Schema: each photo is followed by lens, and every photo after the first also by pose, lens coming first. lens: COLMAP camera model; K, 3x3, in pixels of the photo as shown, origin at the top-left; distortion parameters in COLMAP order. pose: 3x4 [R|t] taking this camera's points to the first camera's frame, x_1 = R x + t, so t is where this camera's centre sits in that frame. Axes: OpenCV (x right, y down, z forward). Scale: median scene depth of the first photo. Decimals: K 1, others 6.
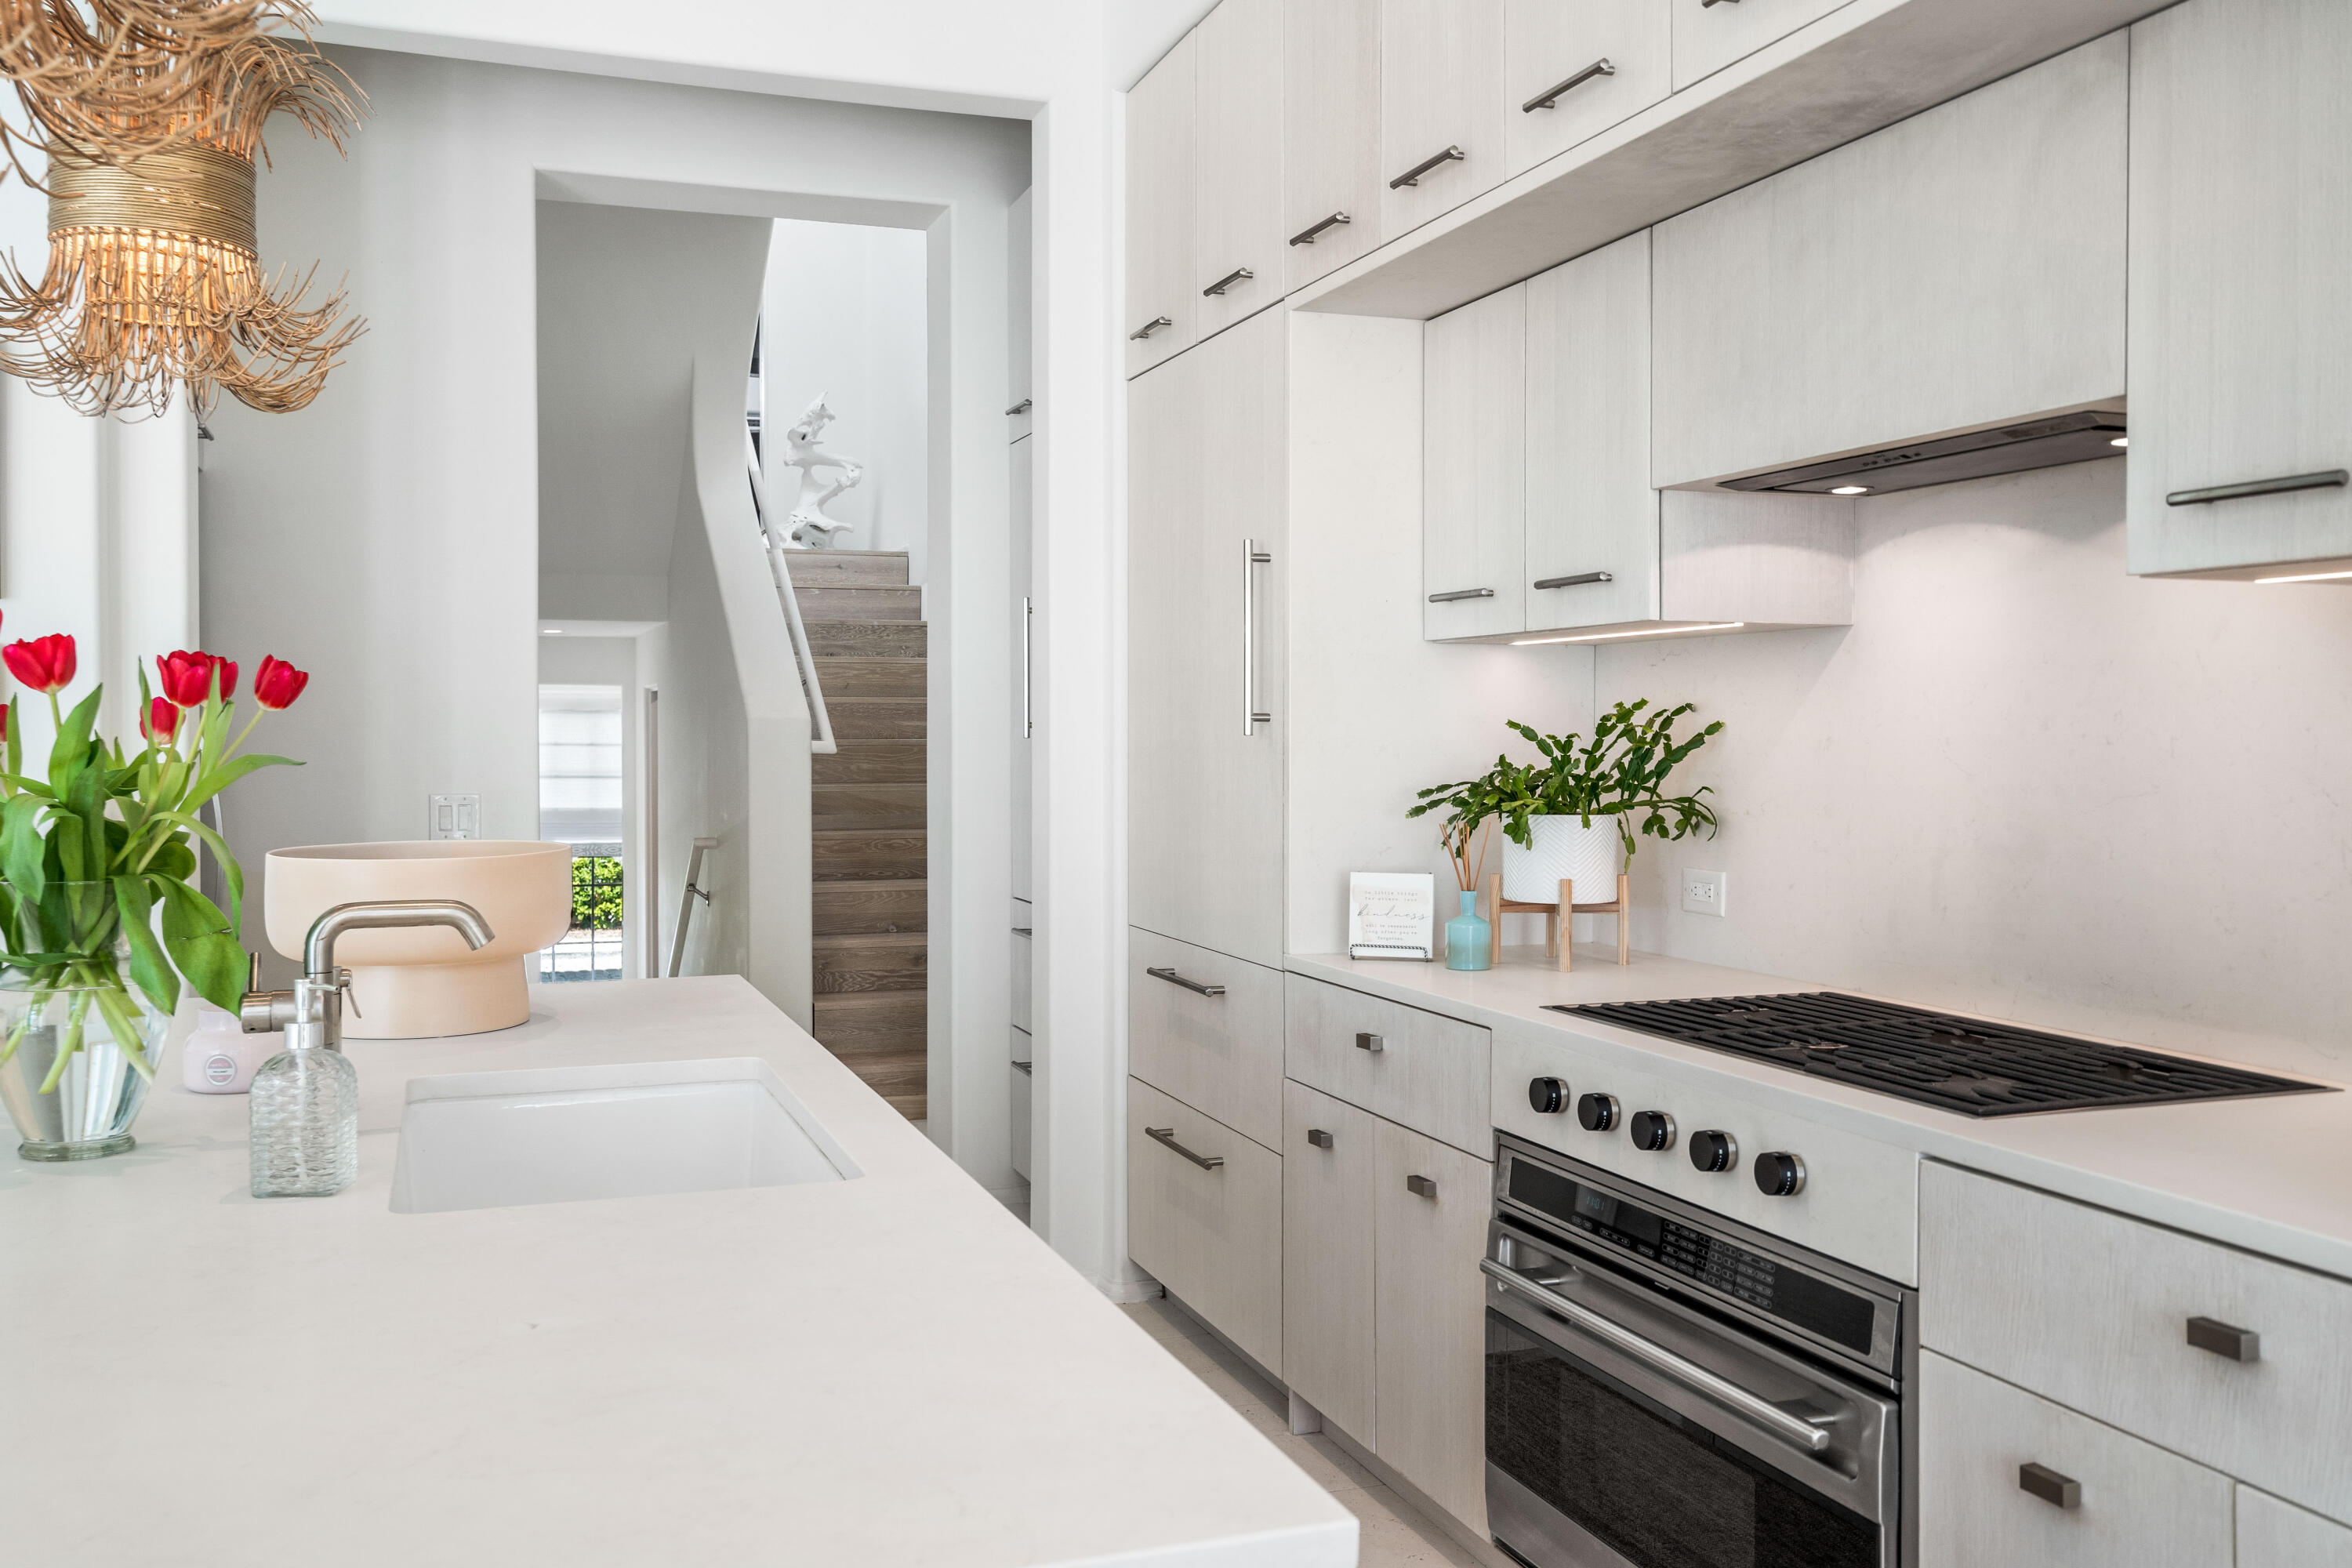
lens RADIAL K [[1991.5, 0, 1176.0], [0, 1991.5, 784.0], [0, 0, 1]] dist [-0.008176, 0.002393]
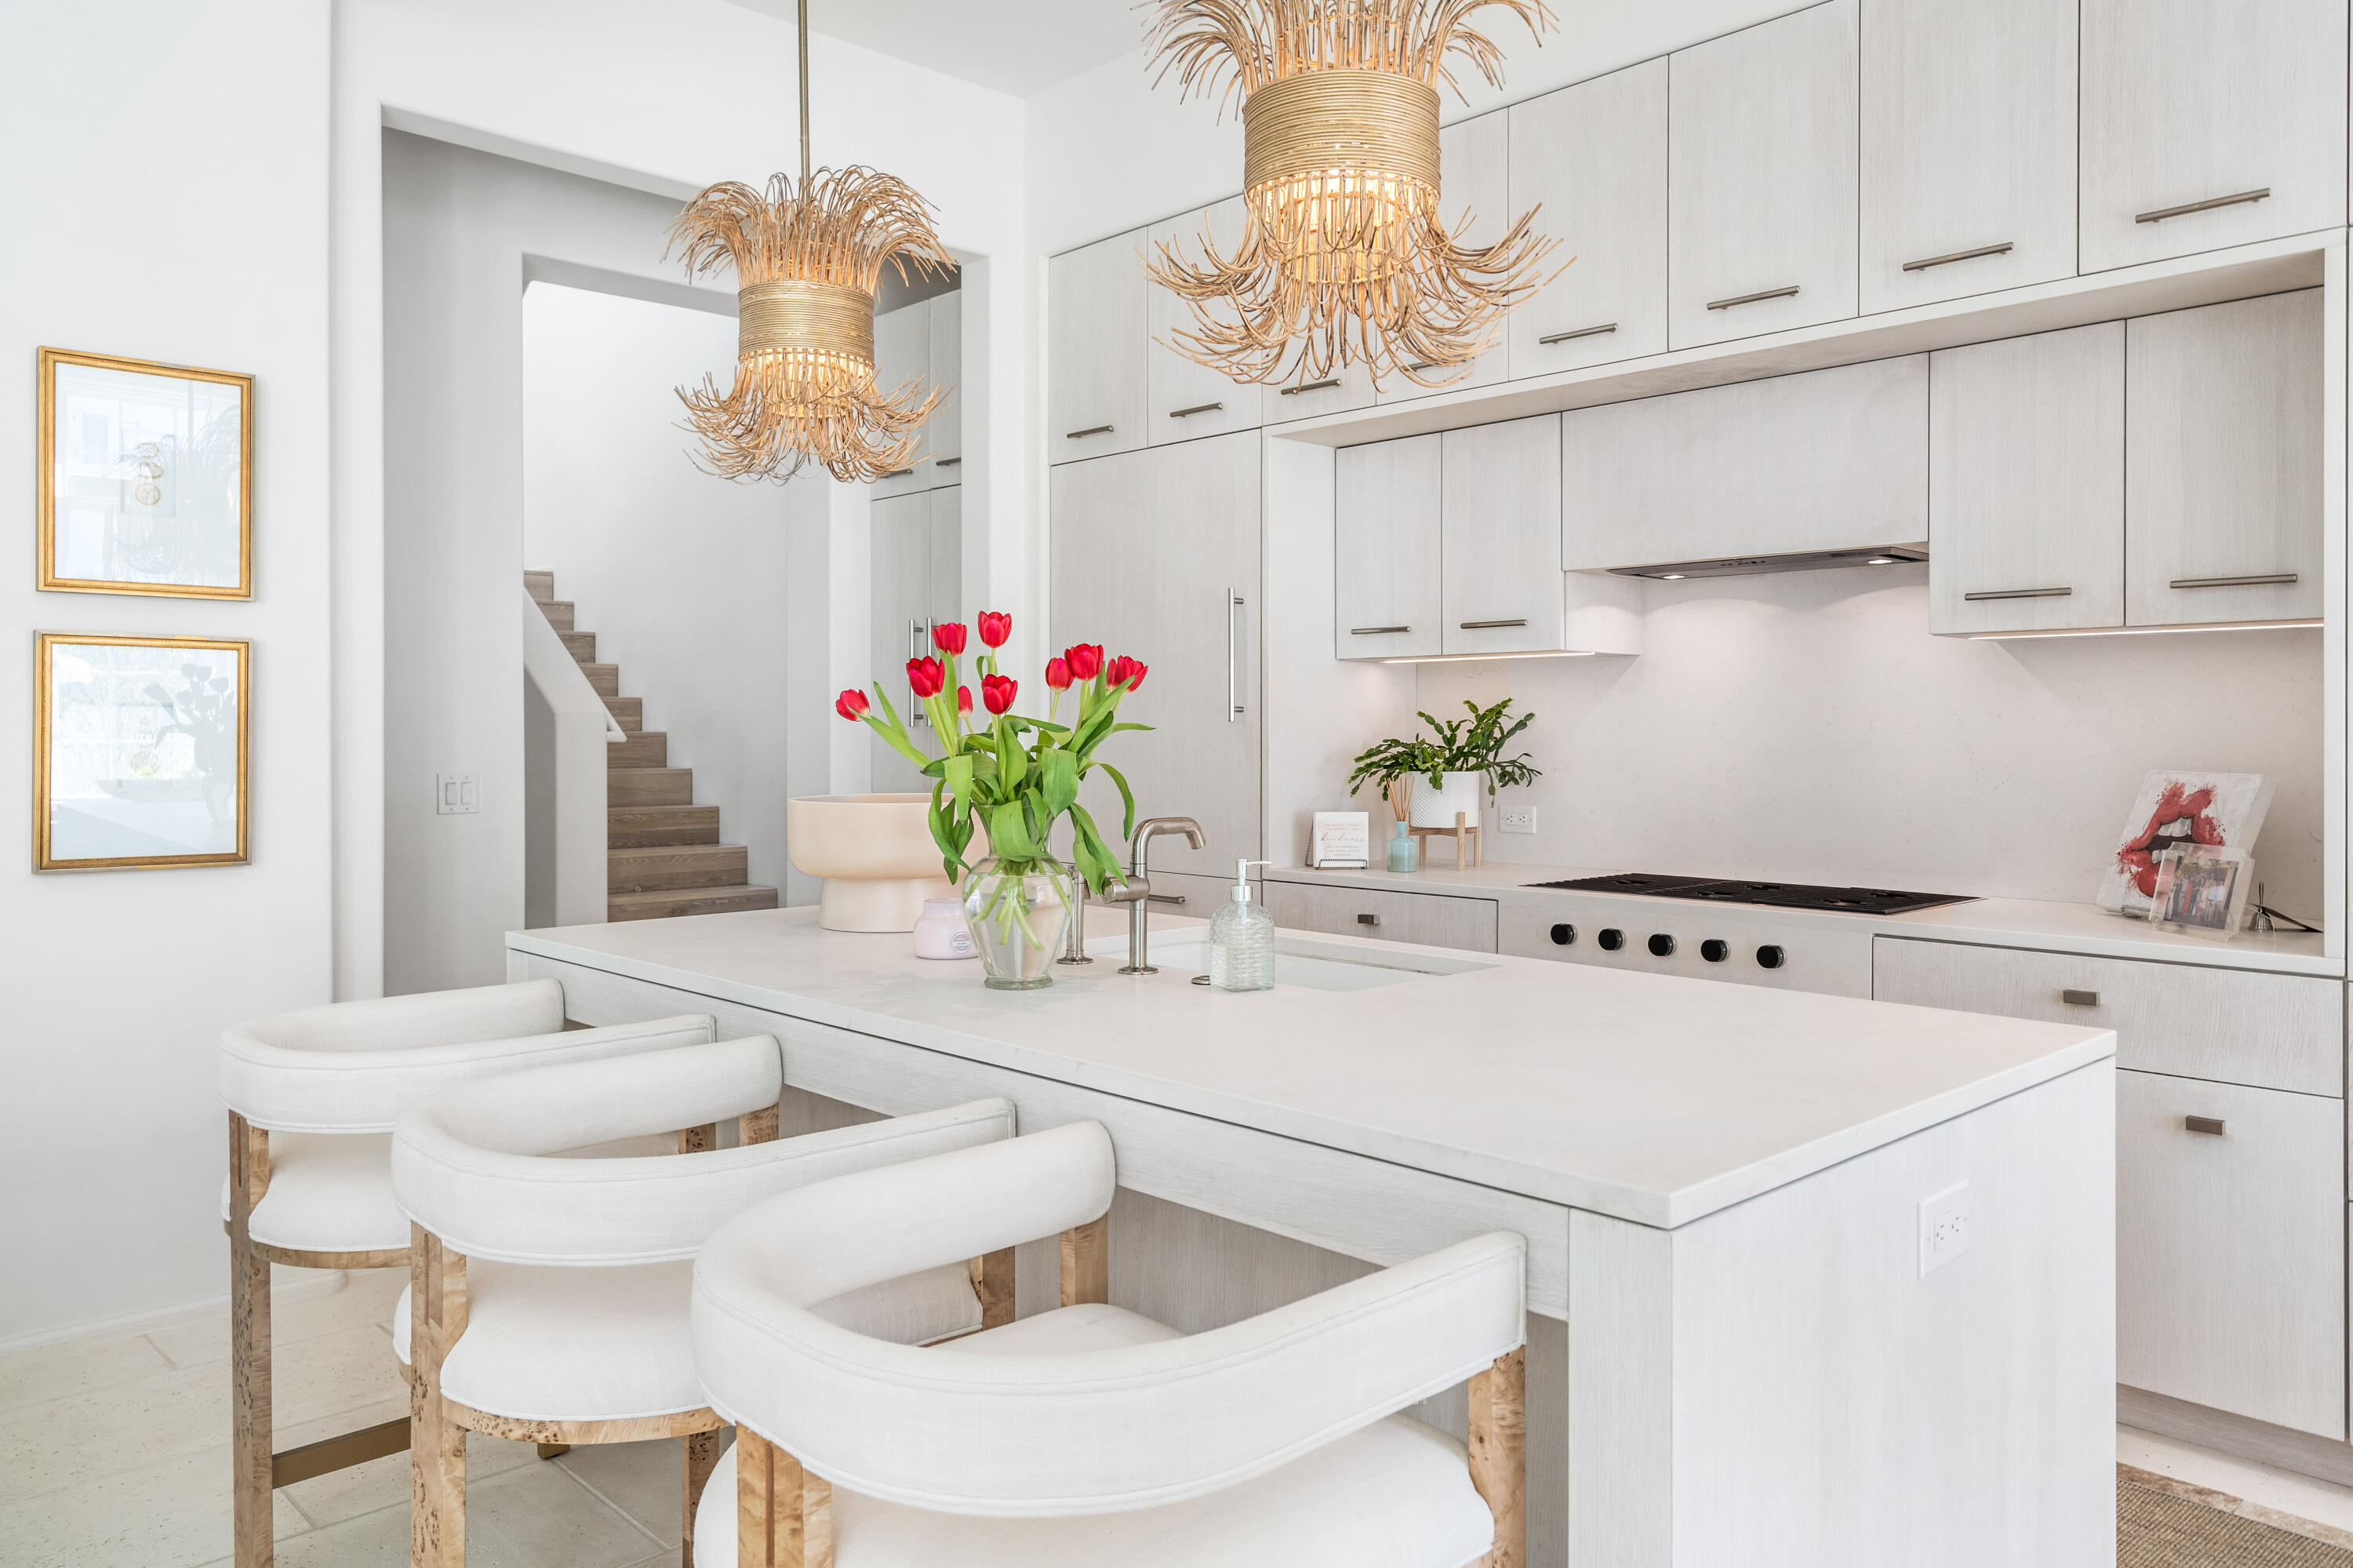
lens RADIAL K [[1682.4, 0, 1170.7], [0, 1682.4, 757.2], [0, 0, 1]] dist [0.001135, -0.002762]
pose [[0.912859, -0.006160, 0.408229, -0.521419], [0.010989, 0.999895, -0.009484, 0.013352], [-0.408127, 0.013144, 0.912830, -0.117294]]
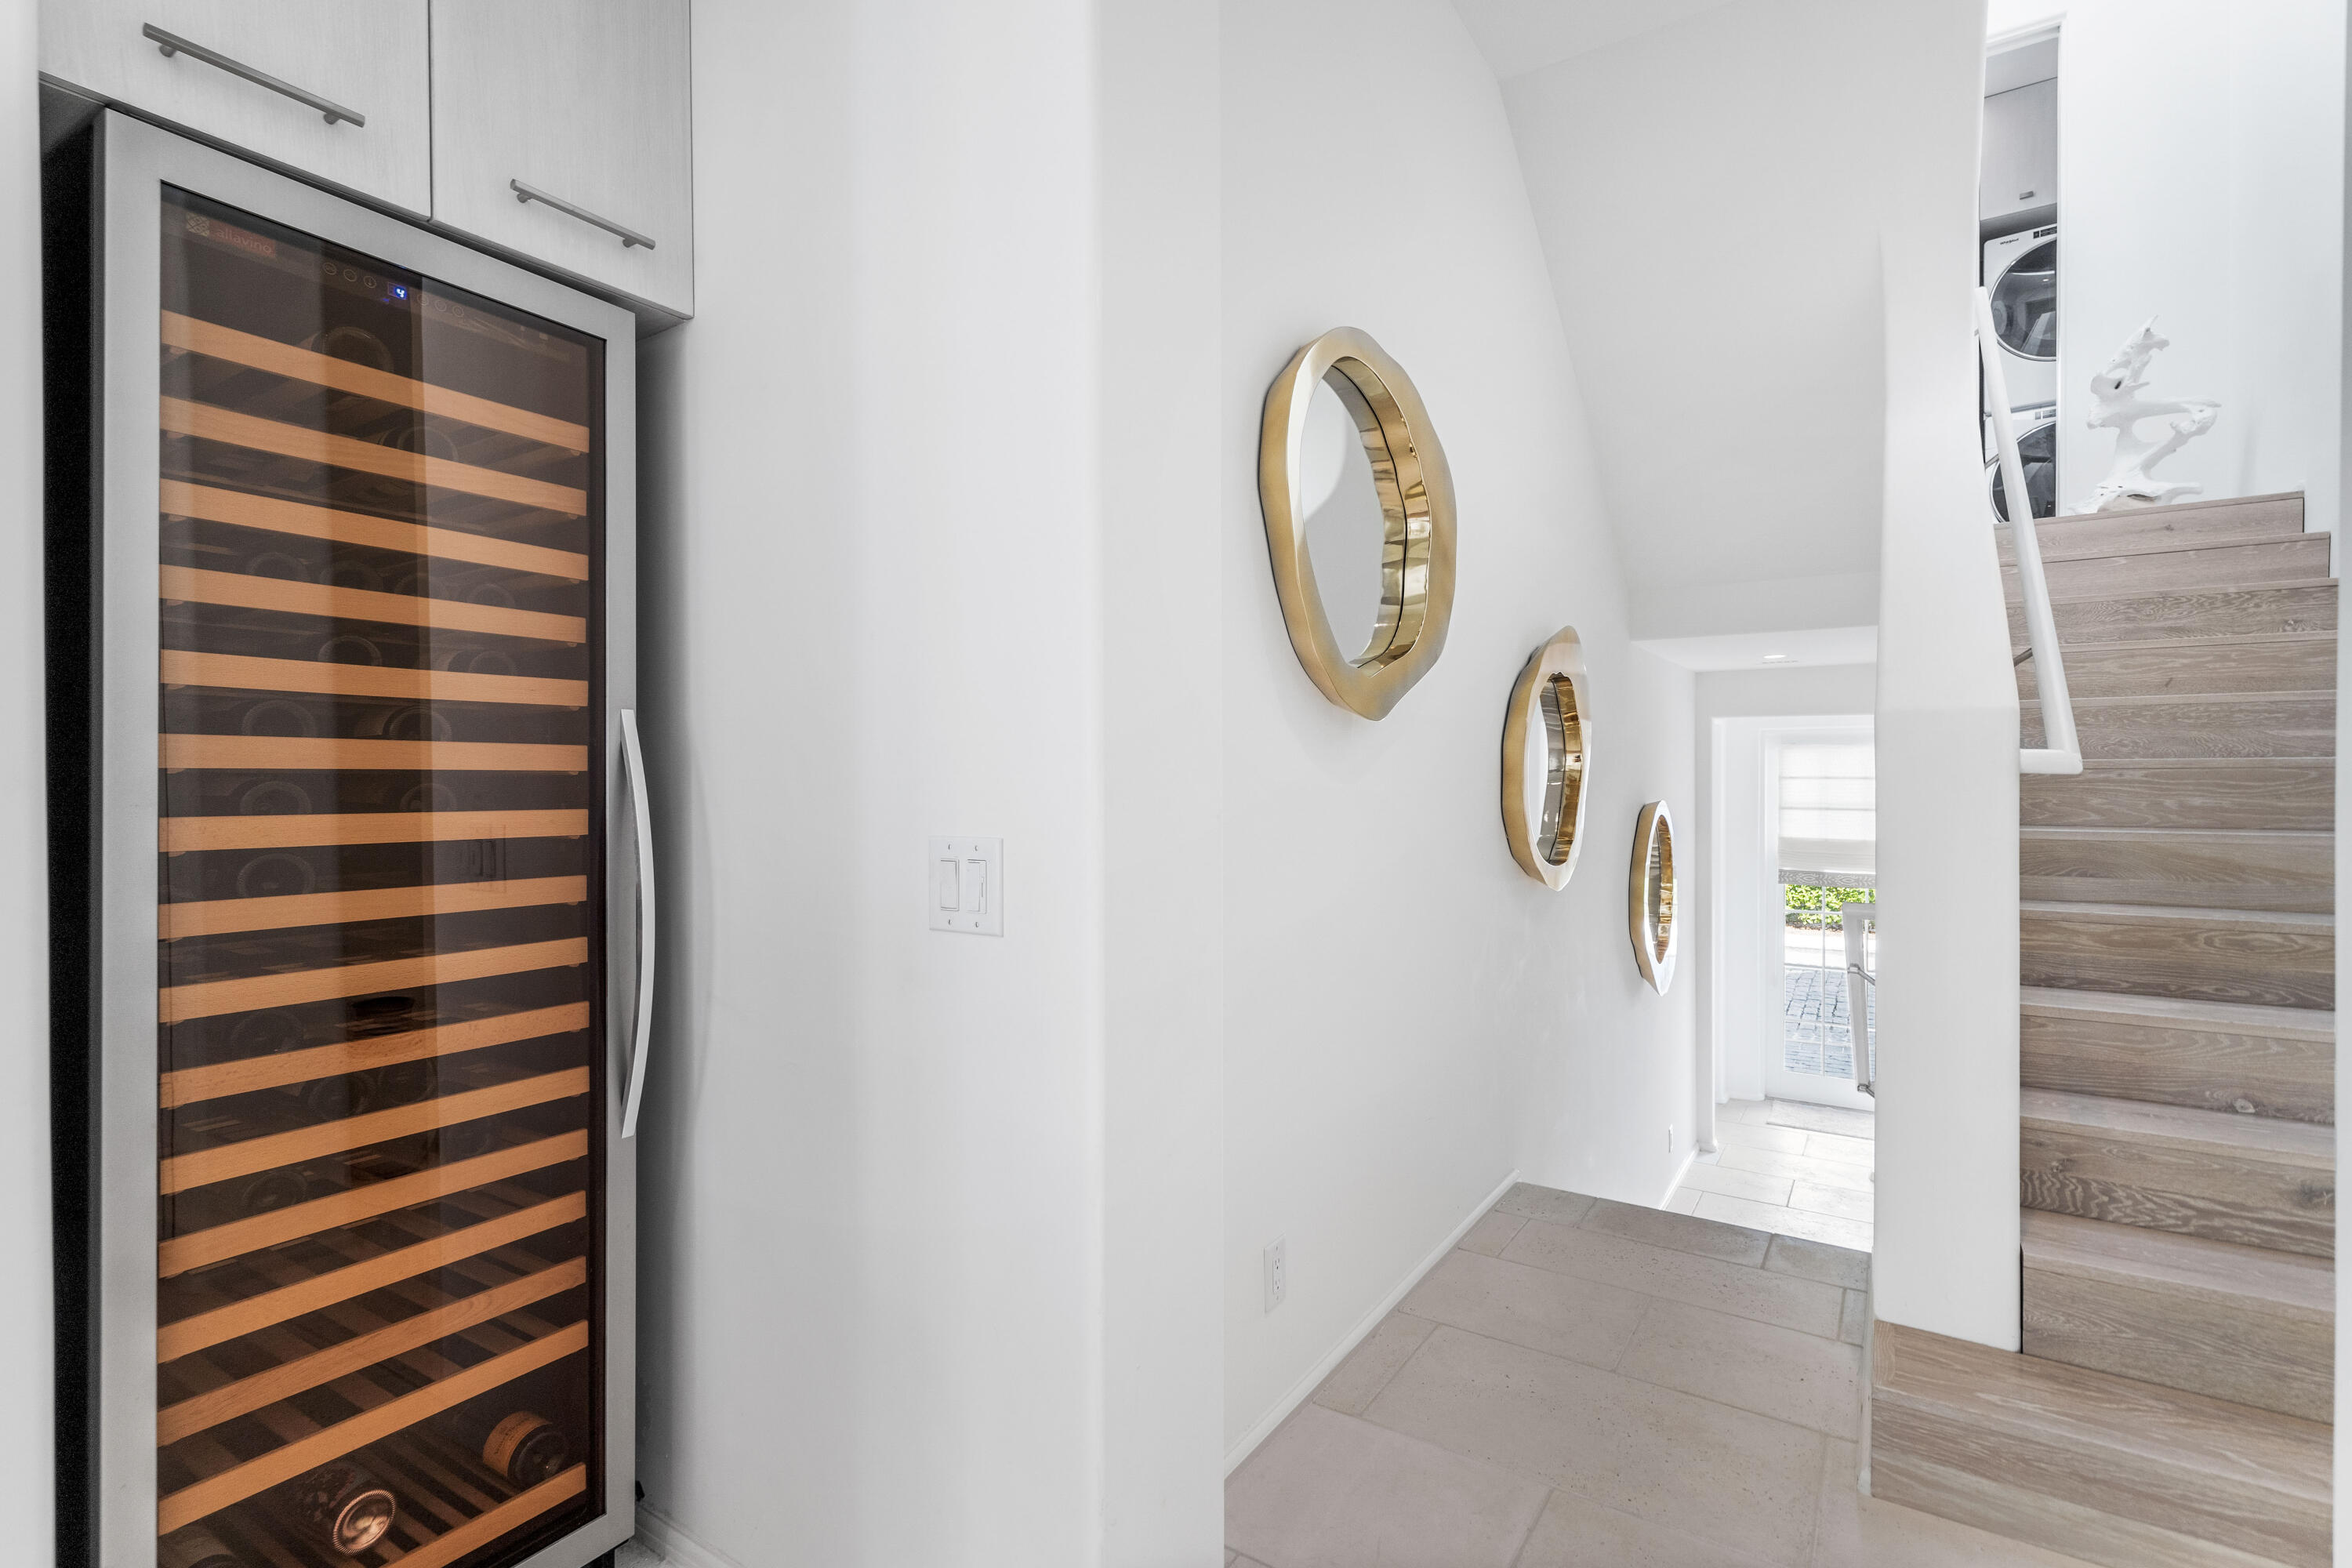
lens RADIAL K [[1099.2, 0, 1176.0], [0, 1099.2, 784.0], [0, 0, 1]] dist [0.003254, -0.000569]
pose [[0.587512, -0.002729, -0.809211, -0.141170], [-0.018616, 0.999684, -0.016887, -0.005945], [0.809001, 0.024986, 0.587276, 1.172849]]
